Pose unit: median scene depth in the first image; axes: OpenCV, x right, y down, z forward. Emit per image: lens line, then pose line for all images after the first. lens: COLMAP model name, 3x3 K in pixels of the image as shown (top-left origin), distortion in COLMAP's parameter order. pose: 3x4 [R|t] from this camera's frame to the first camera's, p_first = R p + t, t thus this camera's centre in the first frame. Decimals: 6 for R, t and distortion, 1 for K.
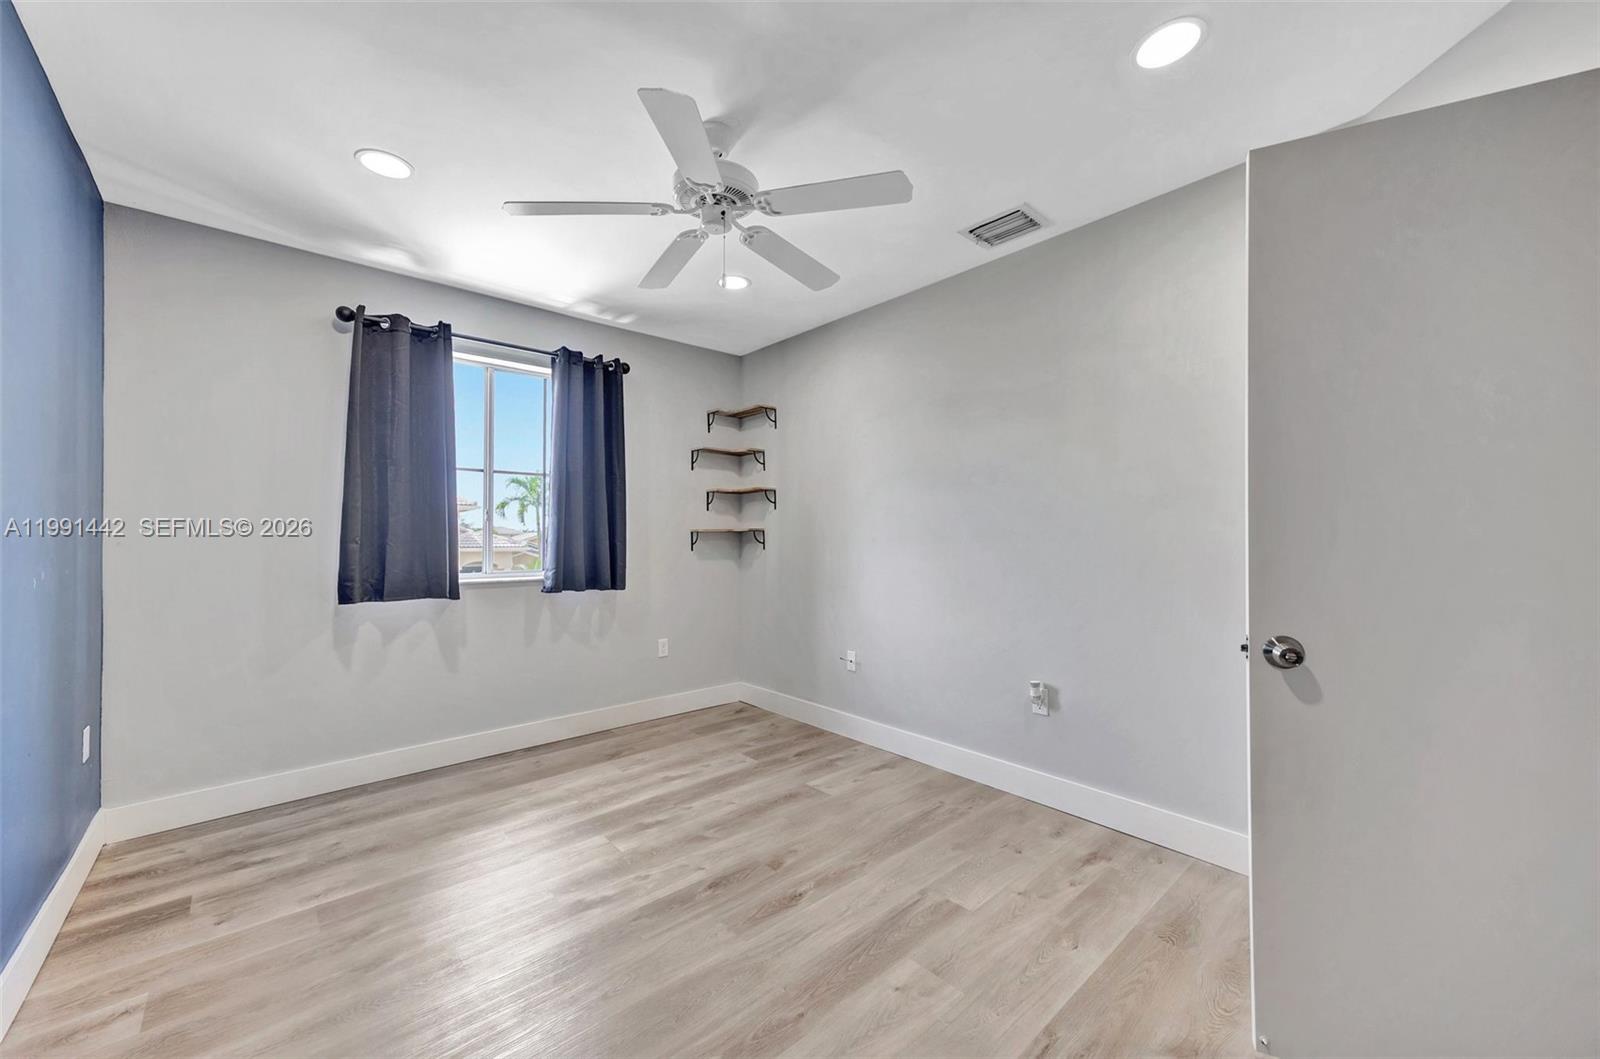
lens RADIAL K [[627.0, 0, 825.4], [0, 627.0, 538.1], [0, 0, 1]] dist [0.016214, -0.000005]
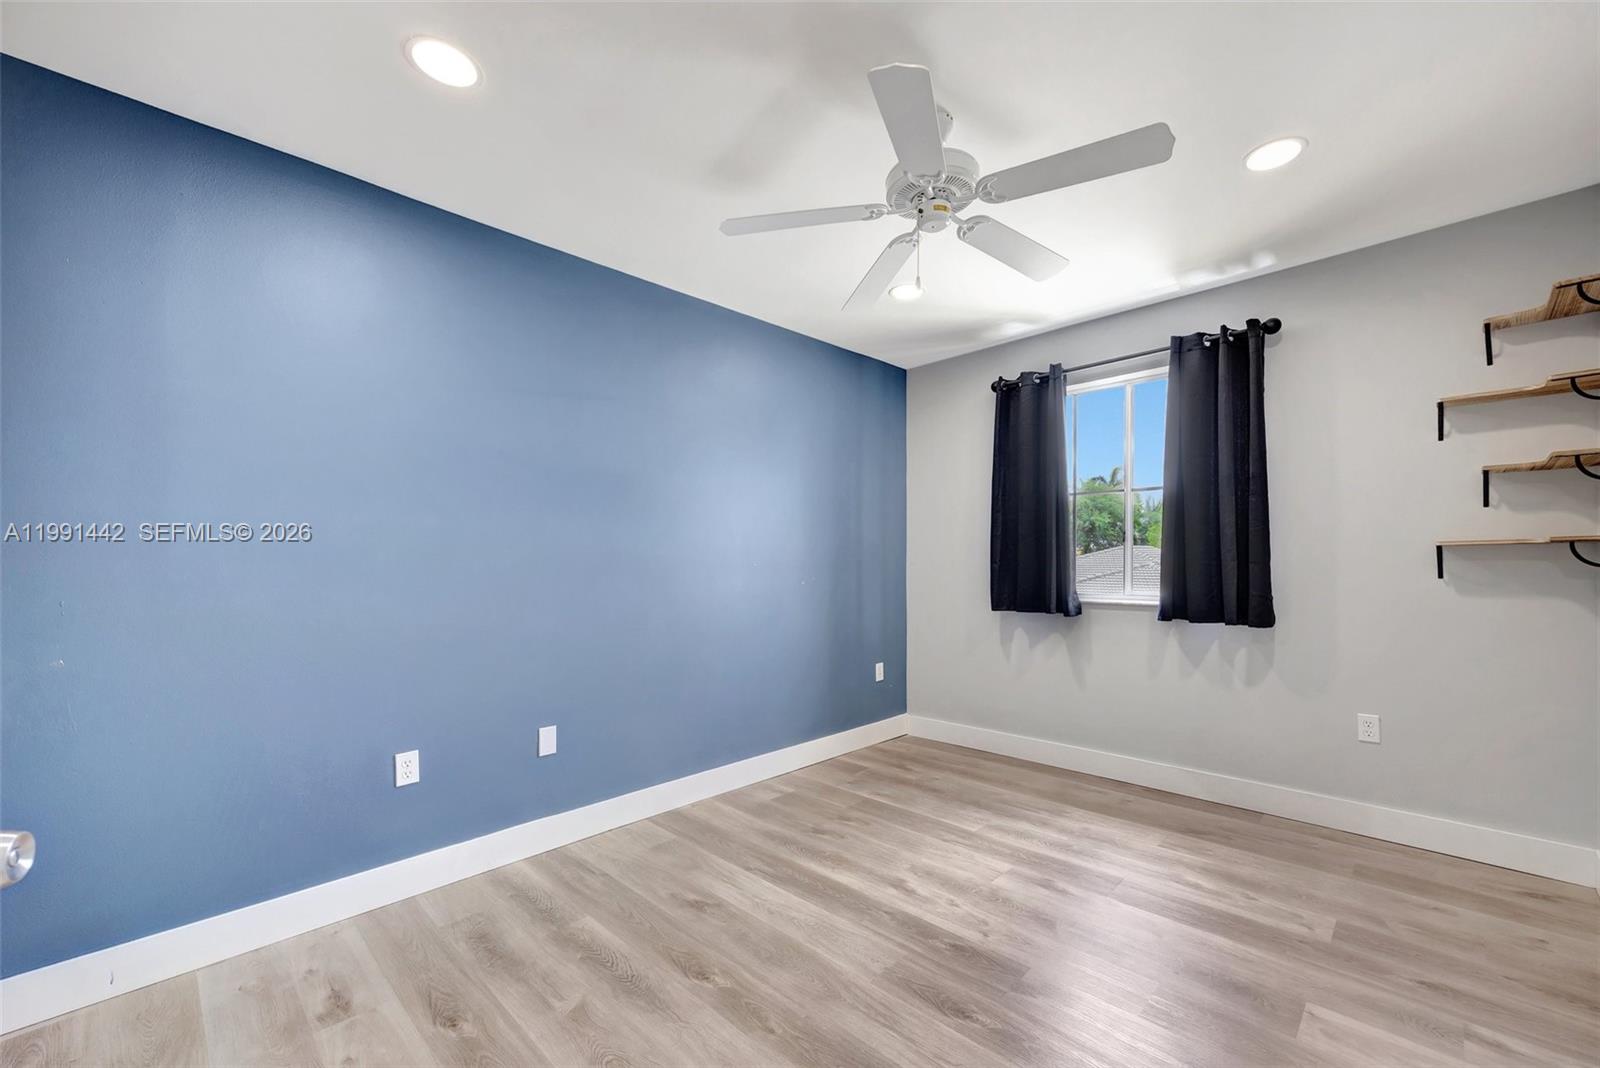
lens RADIAL K [[661.0, 0, 803.6], [0, 661.0, 550.0], [0, 0, 1]] dist [0.013162, -0.000363]
pose [[0.023859, -0.016129, -0.999585, 0.734252], [0.006350, 0.999852, -0.015982, 0.000099], [0.999695, -0.005966, 0.023958, 0.726761]]
